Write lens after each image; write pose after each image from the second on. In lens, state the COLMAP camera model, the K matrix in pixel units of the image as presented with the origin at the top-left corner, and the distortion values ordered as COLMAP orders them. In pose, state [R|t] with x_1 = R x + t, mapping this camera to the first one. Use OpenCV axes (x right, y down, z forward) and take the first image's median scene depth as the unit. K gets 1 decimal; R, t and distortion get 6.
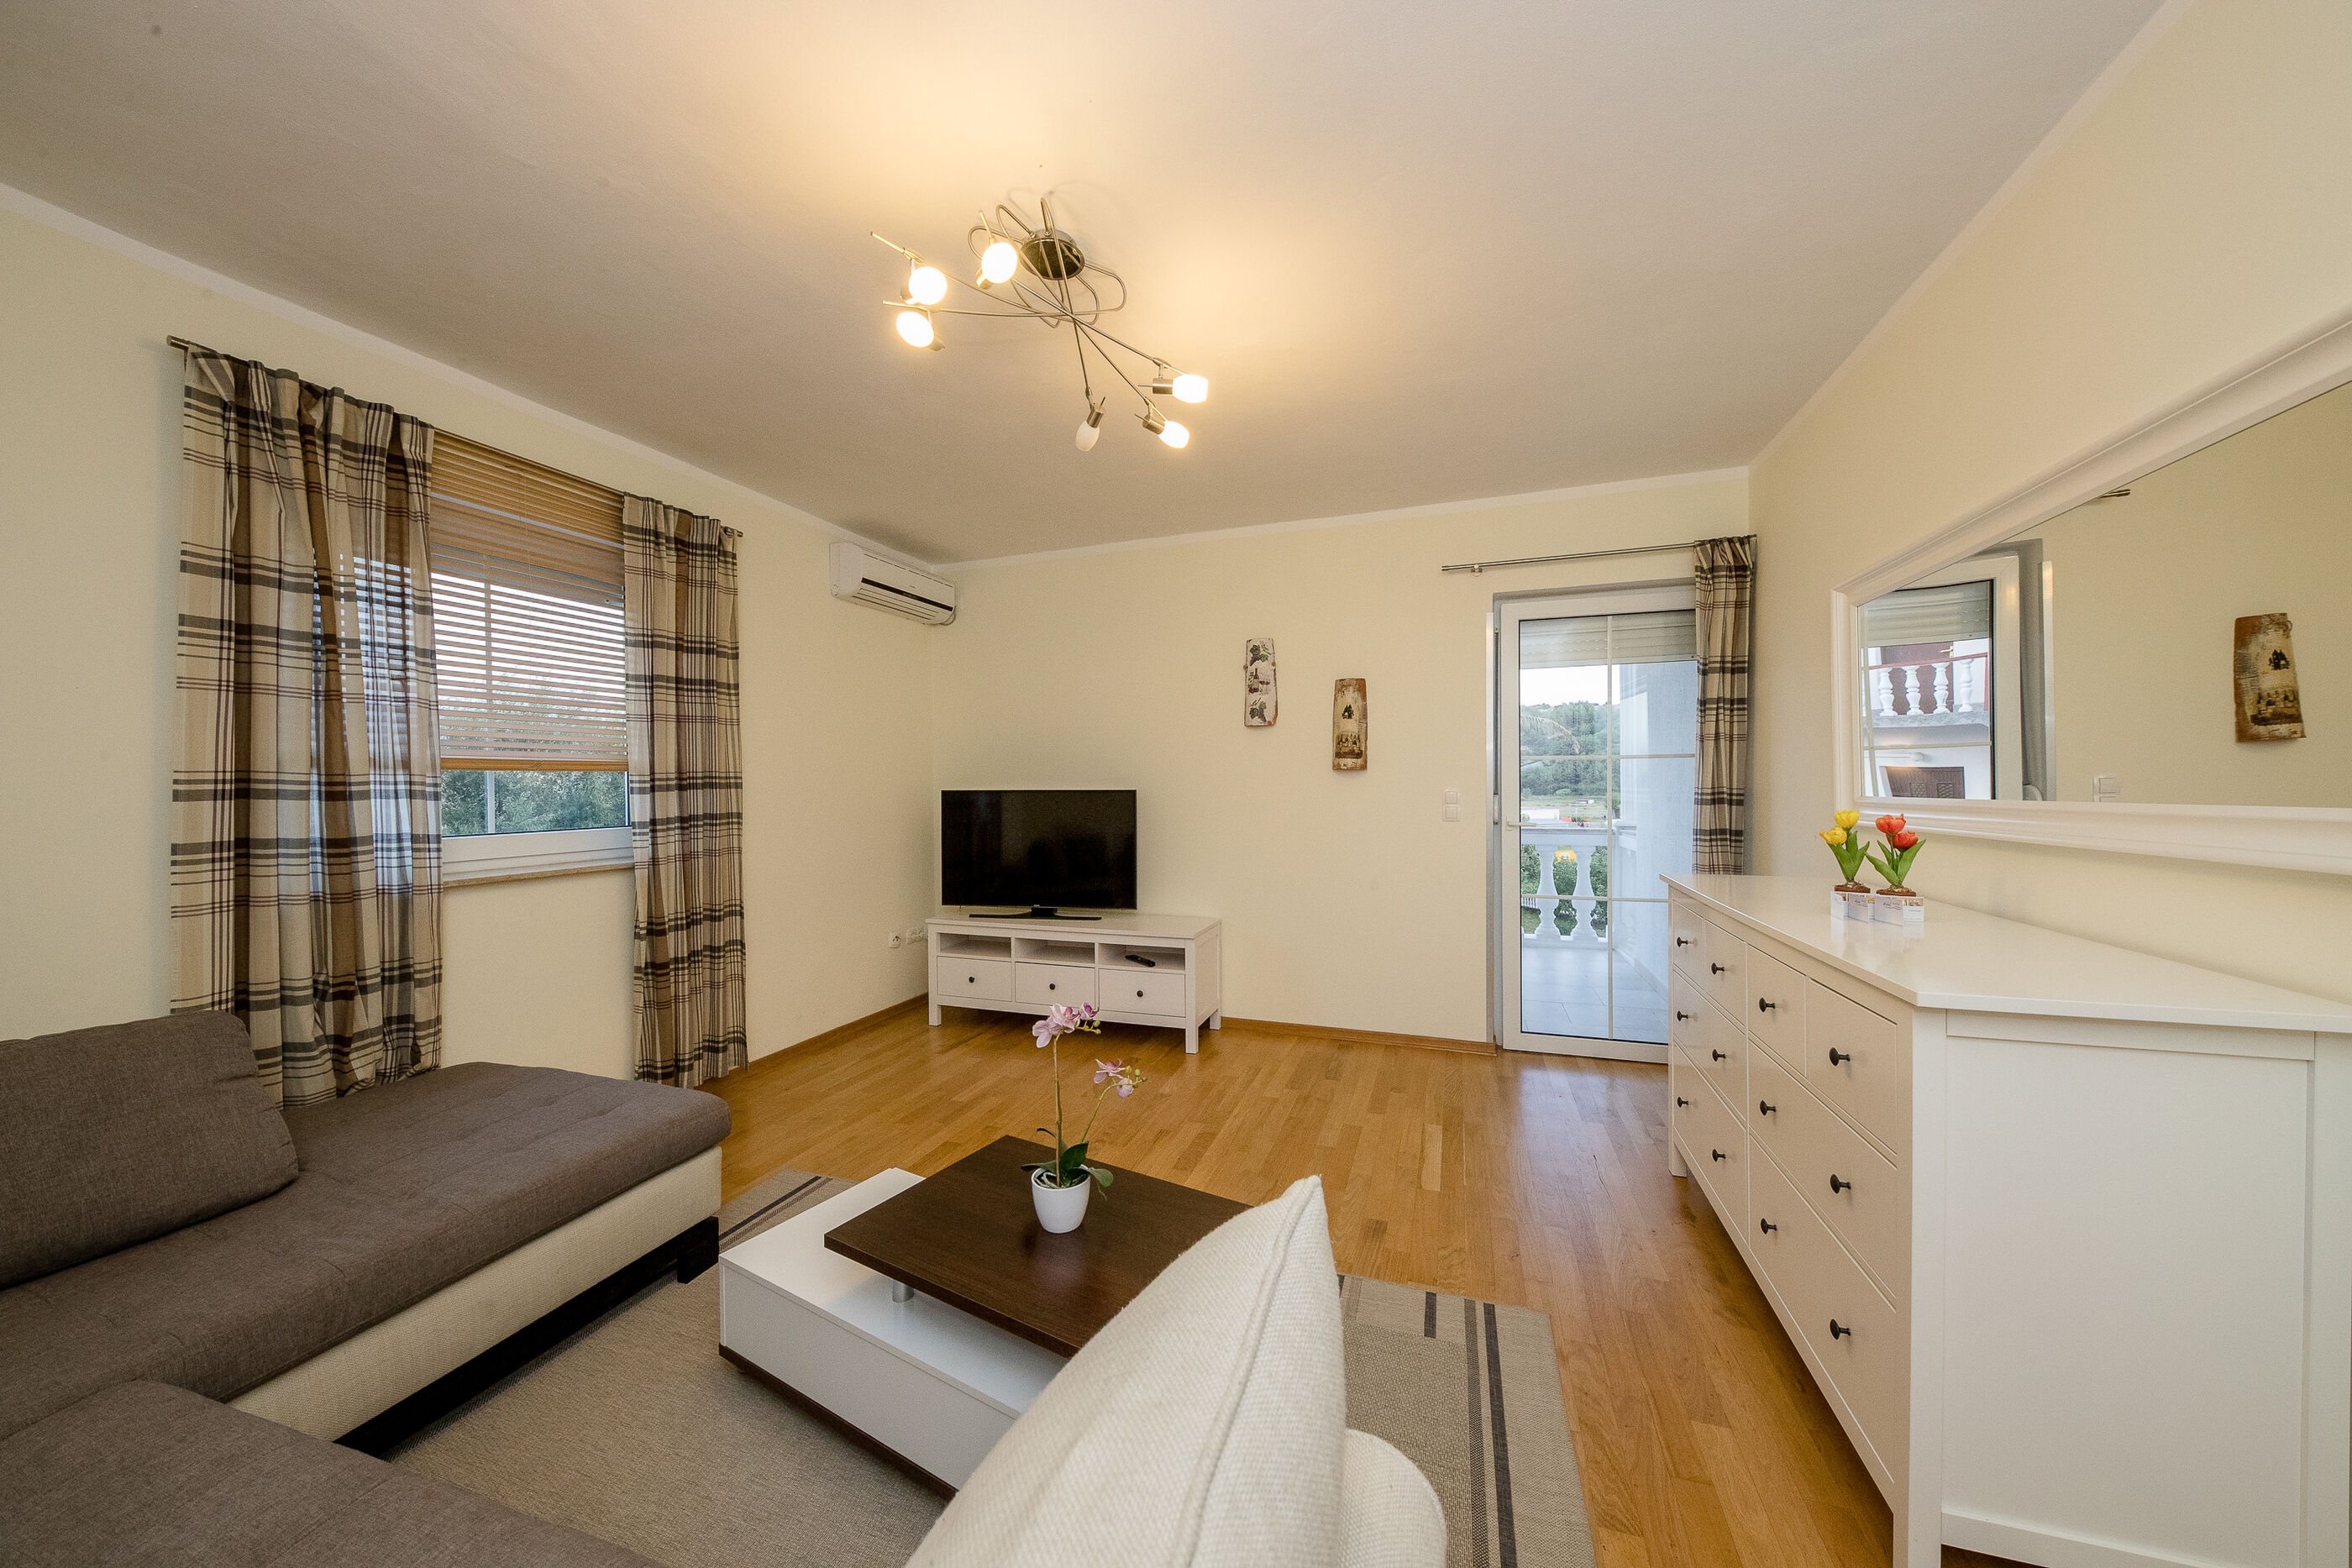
lens RADIAL K [[807.3, 0, 1193.5], [0, 807.3, 786.3], [0, 0, 1]] dist [-0.005859, -0.001462]
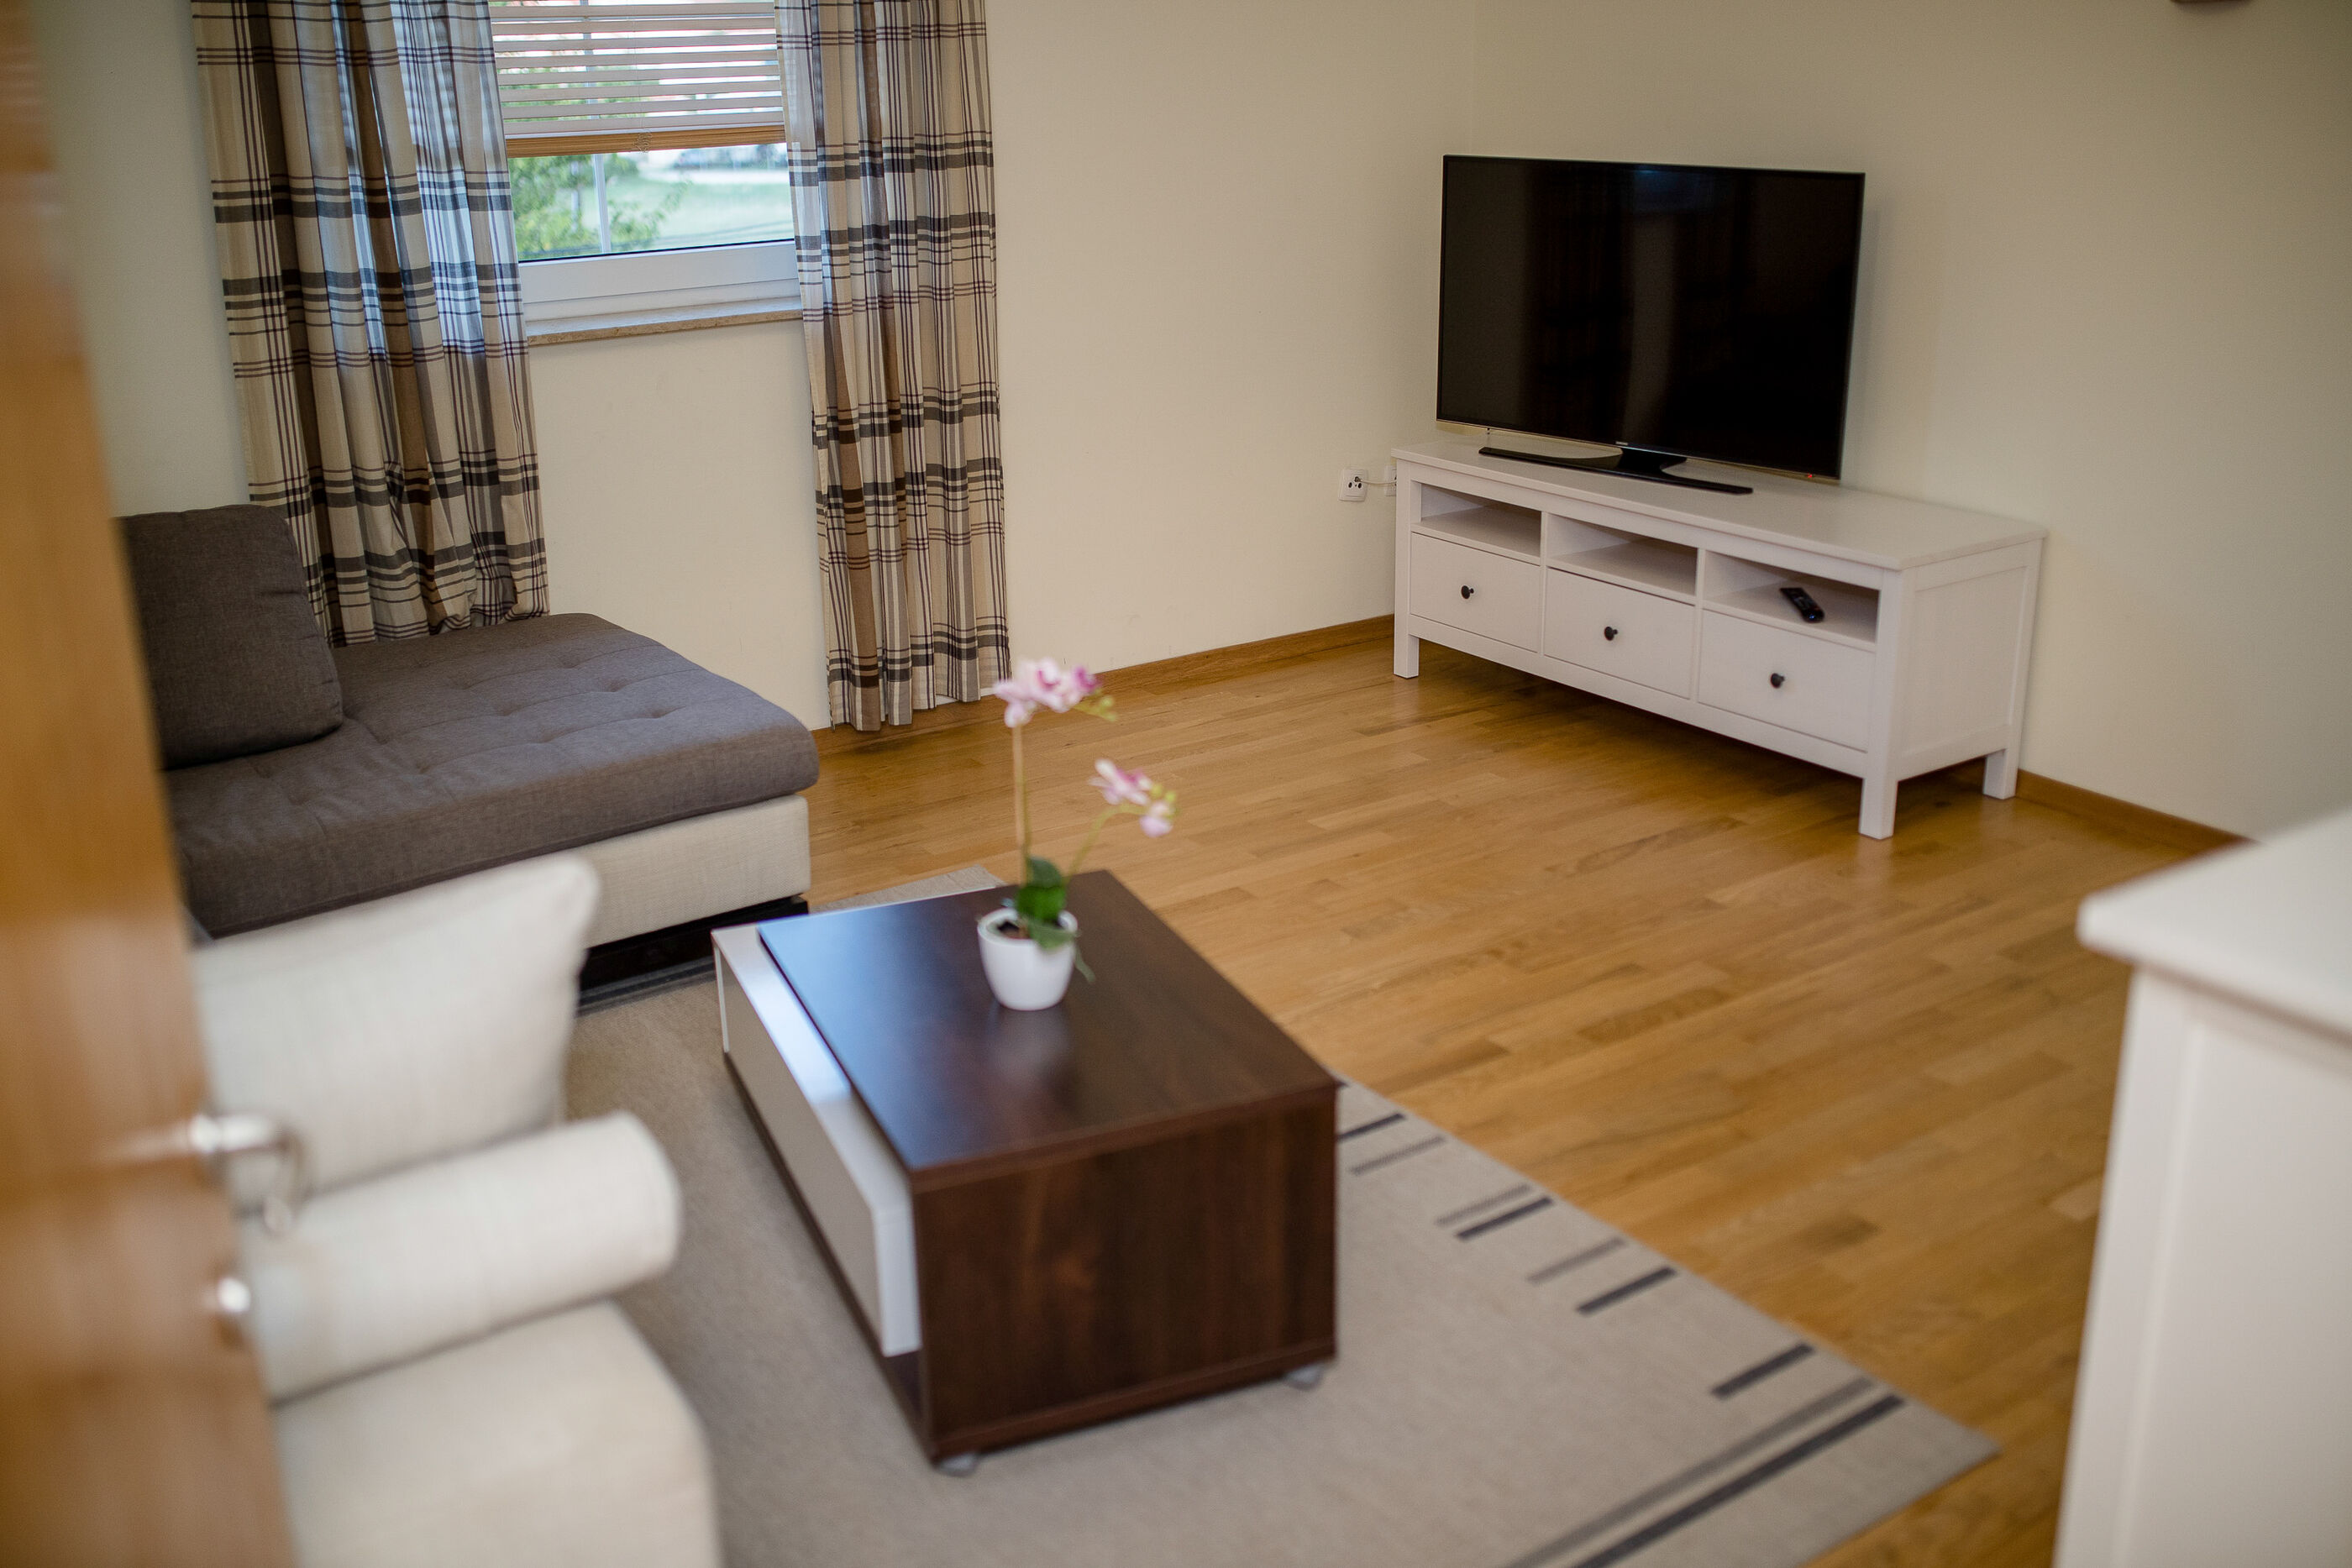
lens RADIAL K [[2238.4, 0, 1174.9], [0, 2238.4, 778.9], [0, 0, 1]] dist [-0.038588, 0.000000]
pose [[0.804205, 0.187441, -0.564022, 0.579347], [0.005760, 0.946466, 0.322752, -0.123152], [0.594324, -0.262807, 0.760073, -0.153338]]
